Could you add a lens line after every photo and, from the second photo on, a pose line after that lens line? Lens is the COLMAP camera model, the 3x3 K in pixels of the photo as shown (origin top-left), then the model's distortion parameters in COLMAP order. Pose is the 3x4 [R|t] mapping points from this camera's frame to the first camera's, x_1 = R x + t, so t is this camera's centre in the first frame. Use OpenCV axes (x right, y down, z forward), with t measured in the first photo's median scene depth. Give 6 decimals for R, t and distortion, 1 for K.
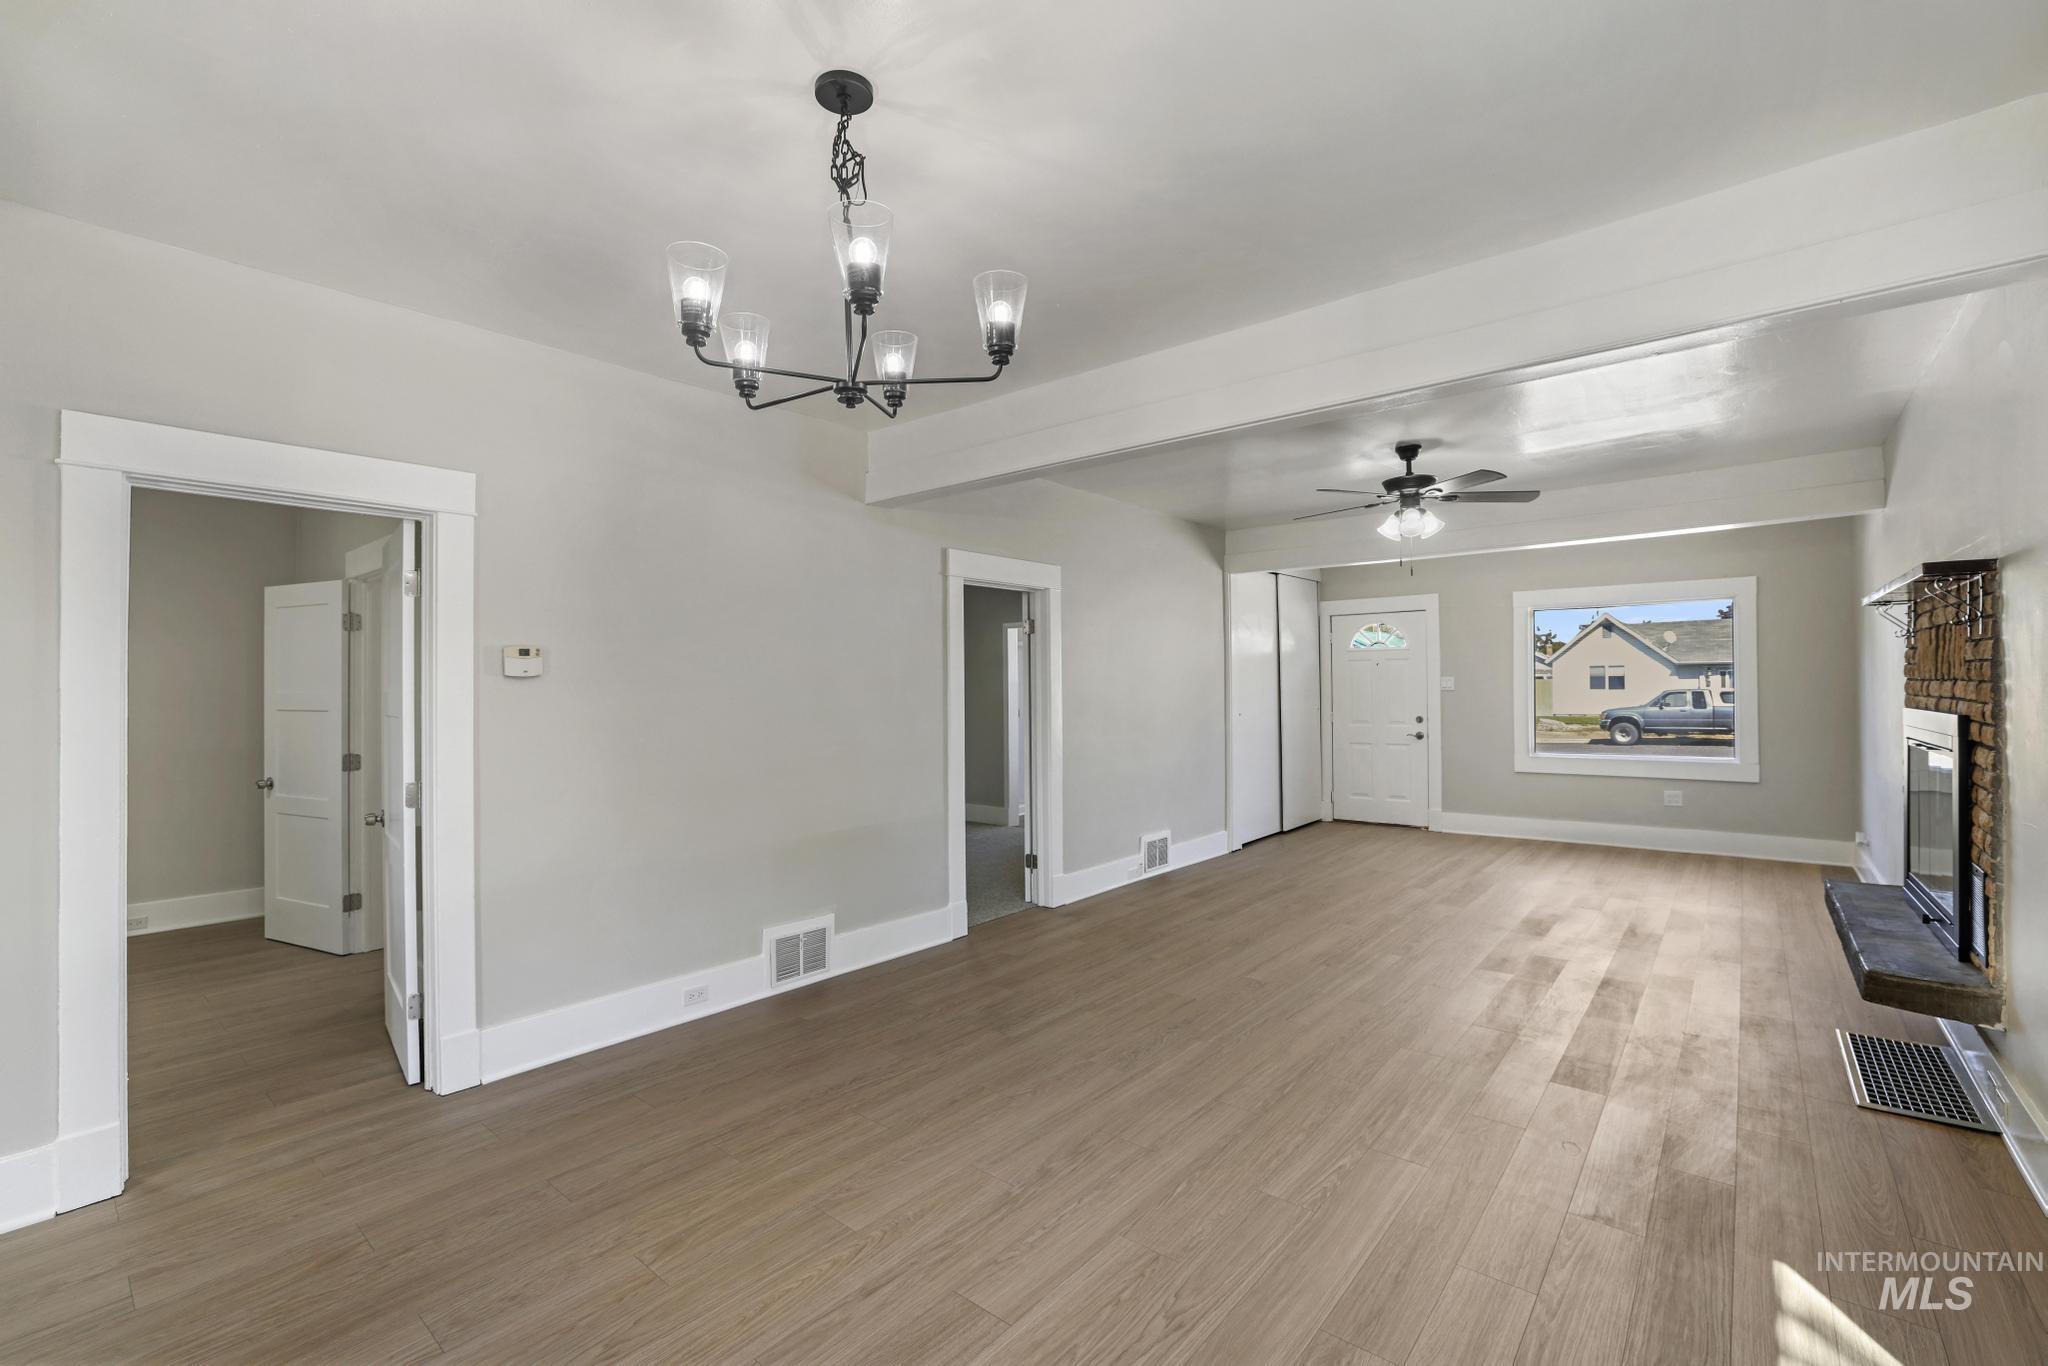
lens RADIAL K [[925.1, 0, 1042.7], [0, 925.1, 659.4], [0, 0, 1]] dist [-0.038031, 0.017876]
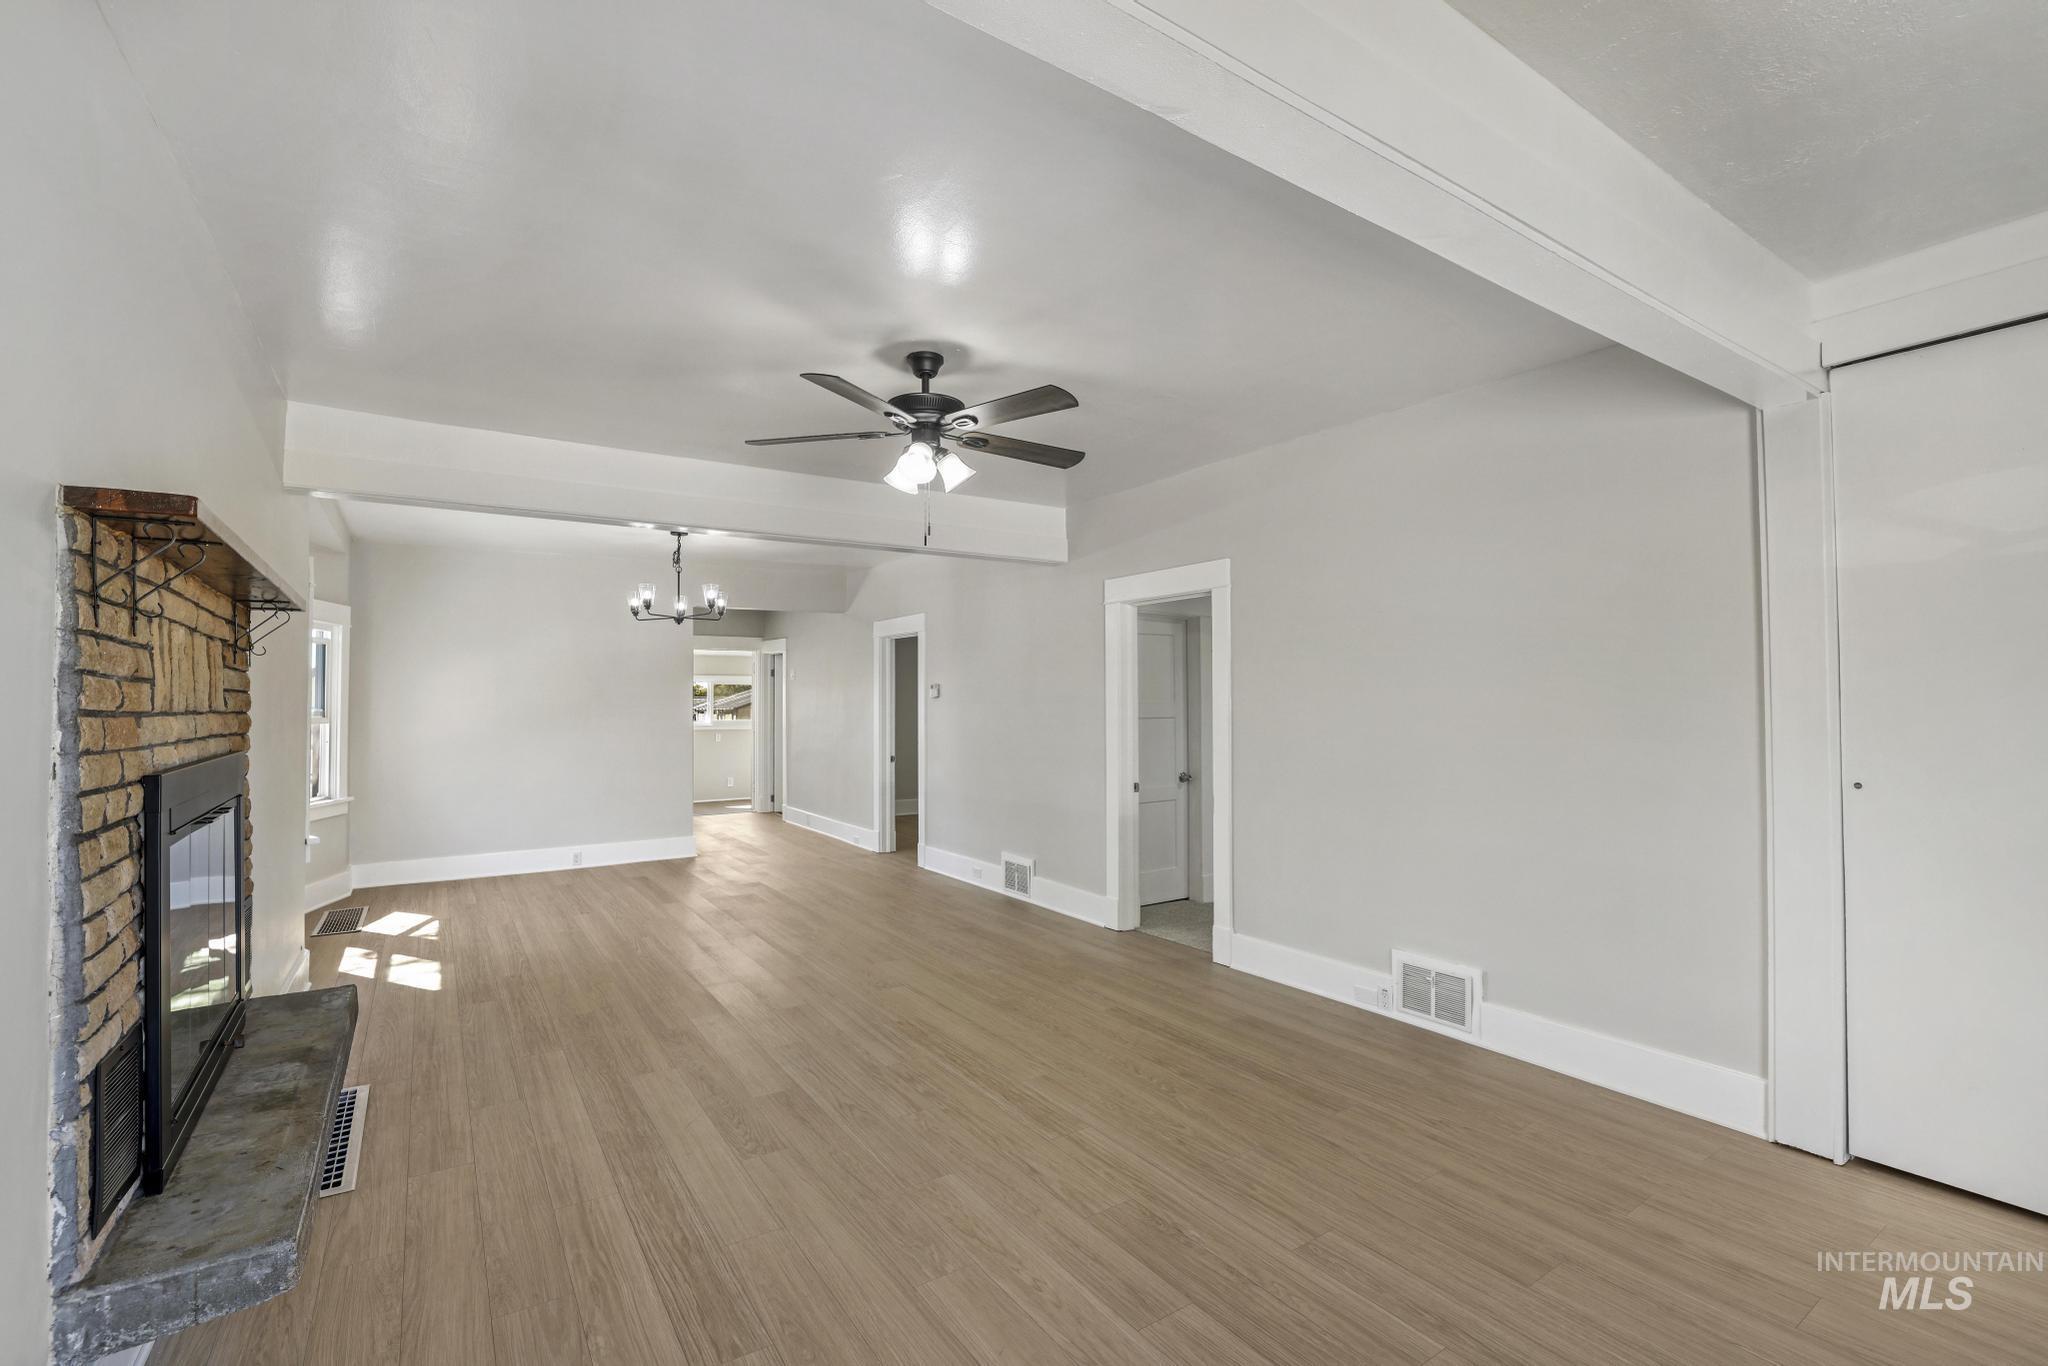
lens RADIAL K [[897.6, 0, 1001.7], [0, 897.6, 683.2], [0, 0, 1]] dist [-0.055342, 0.016905]
pose [[-0.326856, -0.011466, -0.945005, 1.010292], [0.035306, 0.999080, -0.024333, 0.027425], [0.944415, -0.041317, -0.326150, 1.281688]]
